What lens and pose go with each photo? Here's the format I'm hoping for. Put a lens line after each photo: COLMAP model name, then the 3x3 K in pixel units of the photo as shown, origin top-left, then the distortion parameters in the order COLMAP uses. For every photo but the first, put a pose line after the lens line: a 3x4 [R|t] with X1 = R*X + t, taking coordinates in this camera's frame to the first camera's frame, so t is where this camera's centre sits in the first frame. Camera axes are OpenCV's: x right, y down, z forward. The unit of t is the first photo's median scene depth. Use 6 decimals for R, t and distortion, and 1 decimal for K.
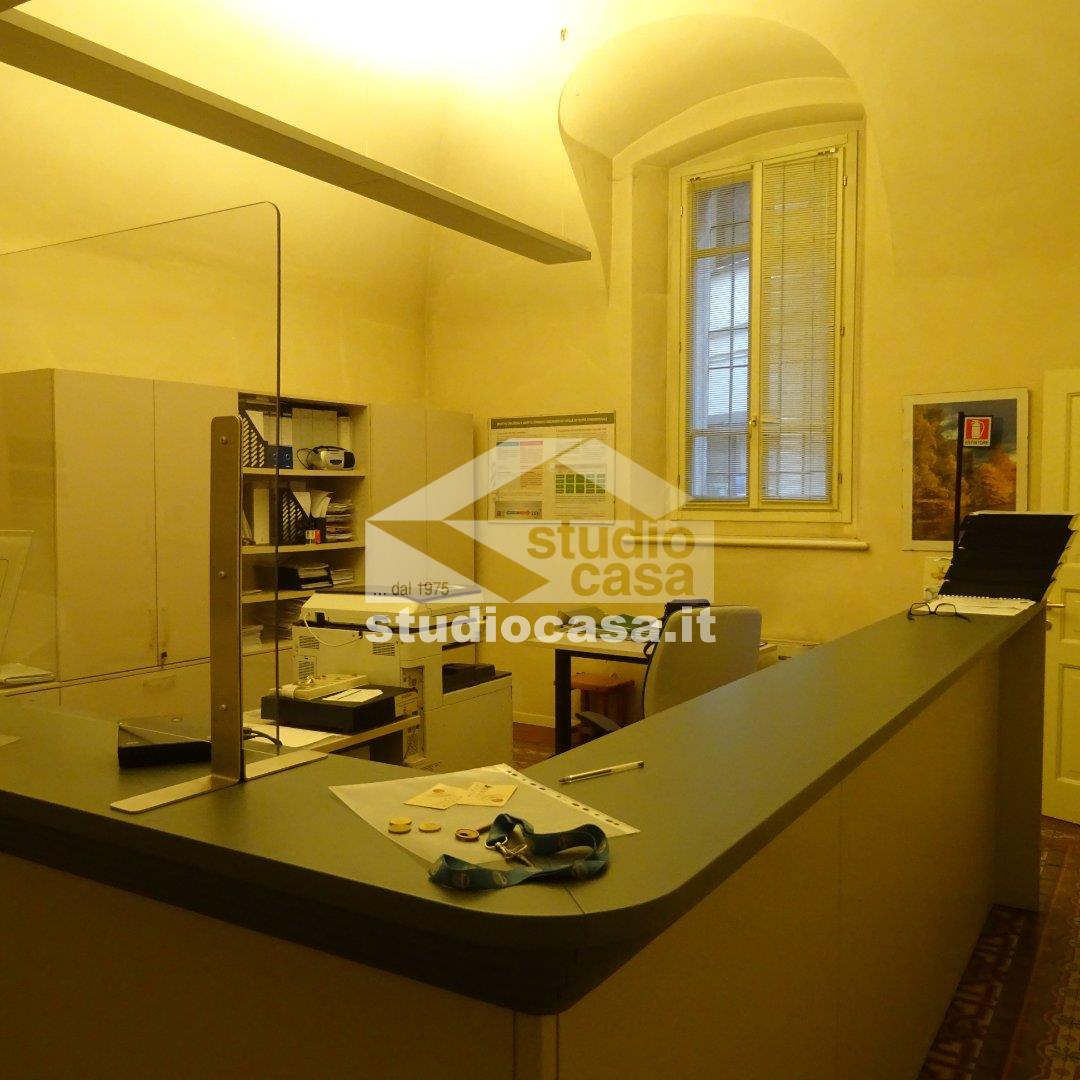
lens RADIAL K [[1033.6, 0, 538.6], [0, 1033.6, 536.0], [0, 0, 1]] dist [0.000807, 0.007211]
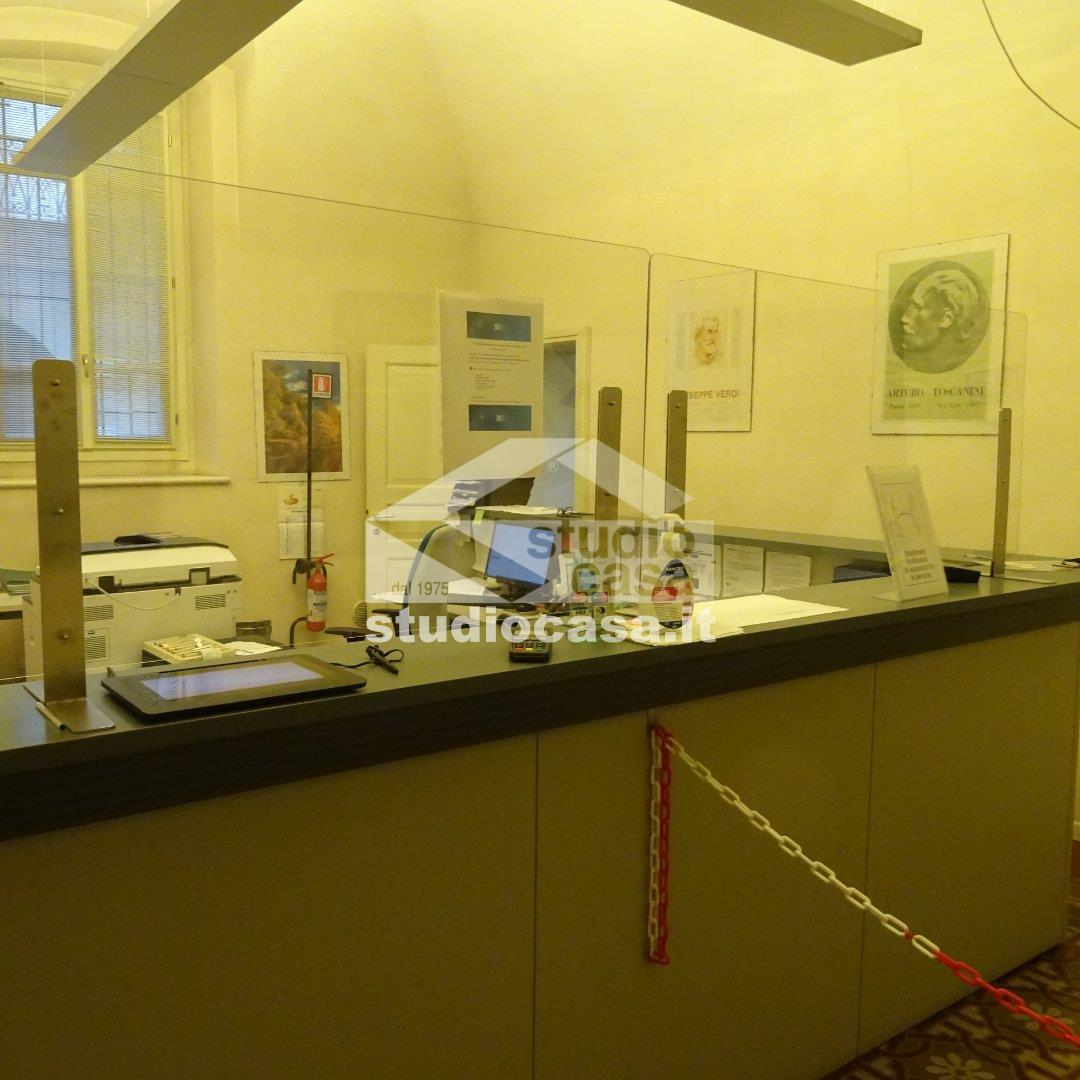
lens RADIAL K [[1033.6, 0, 538.6], [0, 1033.6, 536.0], [0, 0, 1]] dist [0.000807, 0.007211]
pose [[0.368181, -0.088079, 0.925573, -0.636344], [0.031562, 0.996113, 0.082236, -0.012463], [-0.929218, -0.001065, 0.369530, 0.265987]]
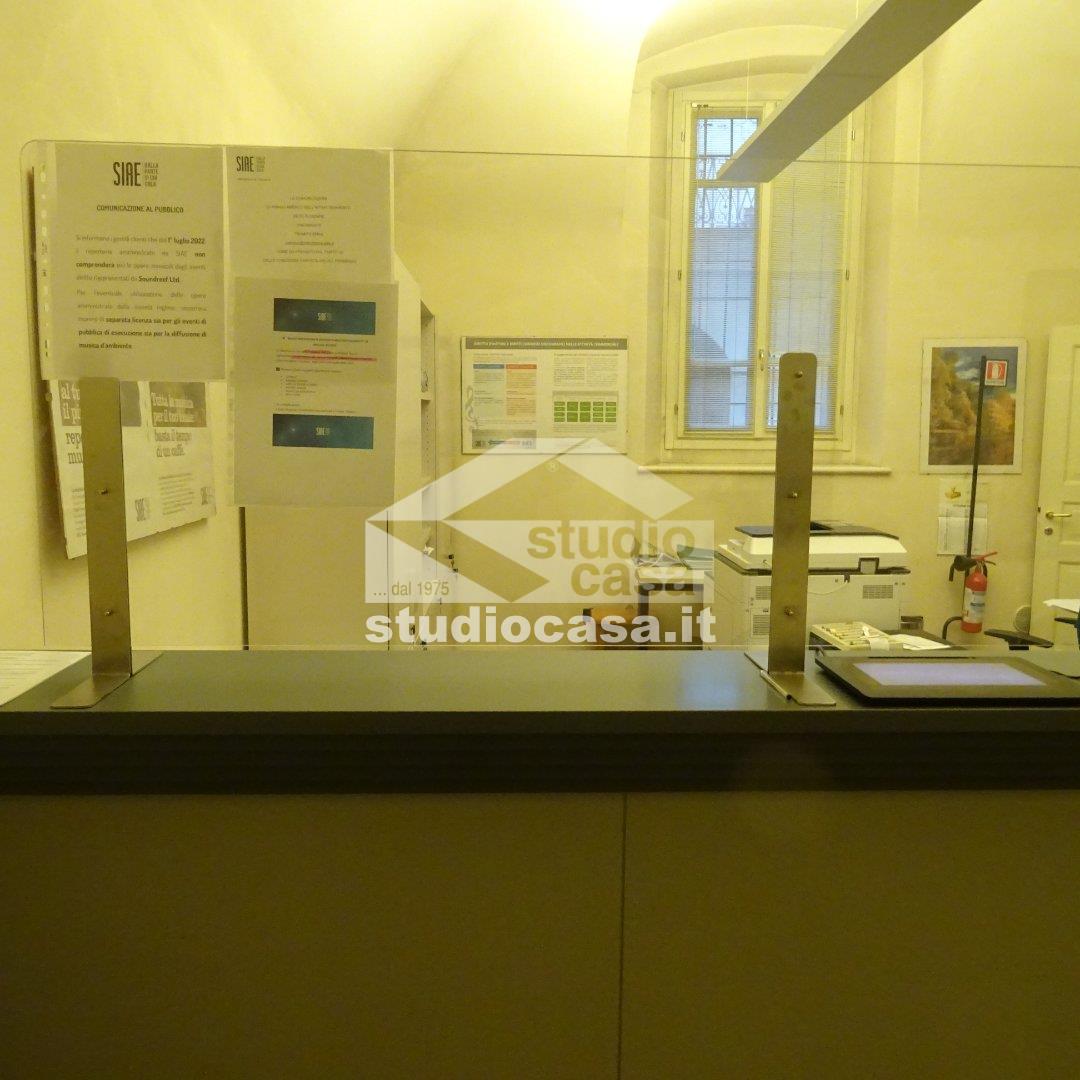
lens RADIAL K [[1033.6, 0, 538.6], [0, 1033.6, 536.0], [0, 0, 1]] dist [0.000807, 0.007211]
pose [[0.829123, -0.055814, 0.556274, -0.651924], [0.015263, 0.996893, 0.077274, -0.013021], [-0.558858, -0.055579, 0.827398, 0.280870]]
